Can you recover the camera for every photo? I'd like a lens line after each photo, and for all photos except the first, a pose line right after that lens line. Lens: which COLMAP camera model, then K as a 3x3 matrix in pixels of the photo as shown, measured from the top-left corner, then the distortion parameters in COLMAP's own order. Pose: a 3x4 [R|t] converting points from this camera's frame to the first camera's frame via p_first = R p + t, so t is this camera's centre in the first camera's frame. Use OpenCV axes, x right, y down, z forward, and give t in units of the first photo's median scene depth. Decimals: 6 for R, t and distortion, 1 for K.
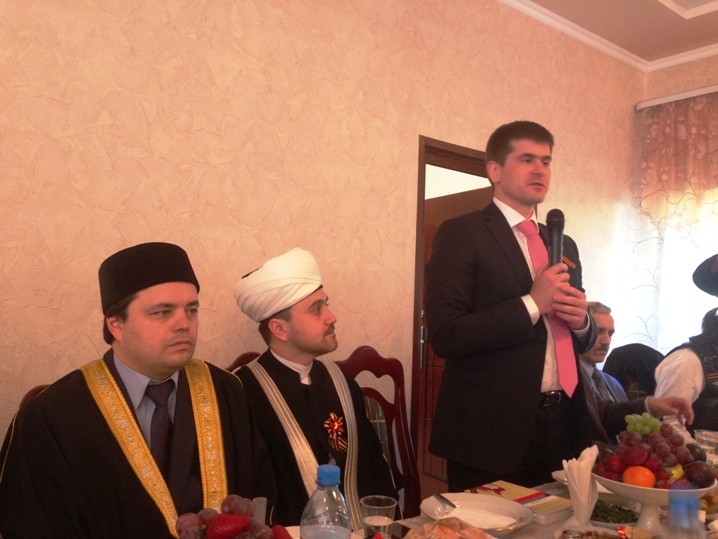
lens RADIAL K [[663.2, 0, 359.0], [0, 663.2, 269.5], [0, 0, 1]] dist [0.131603, -0.231124]
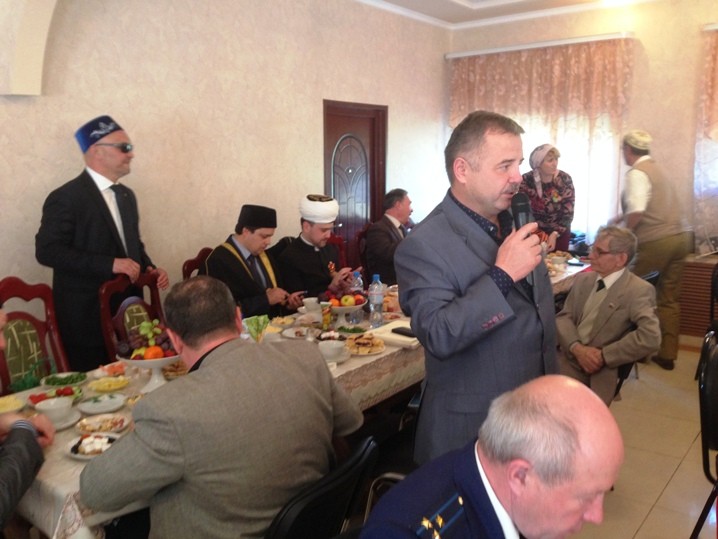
lens RADIAL K [[663.2, 0, 359.0], [0, 663.2, 269.5], [0, 0, 1]] dist [0.131603, -0.231124]
pose [[0.969228, -0.078881, 0.233185, -0.321696], [0.026685, 0.975355, 0.219022, -0.192869], [-0.244715, -0.206059, 0.947446, -0.916280]]
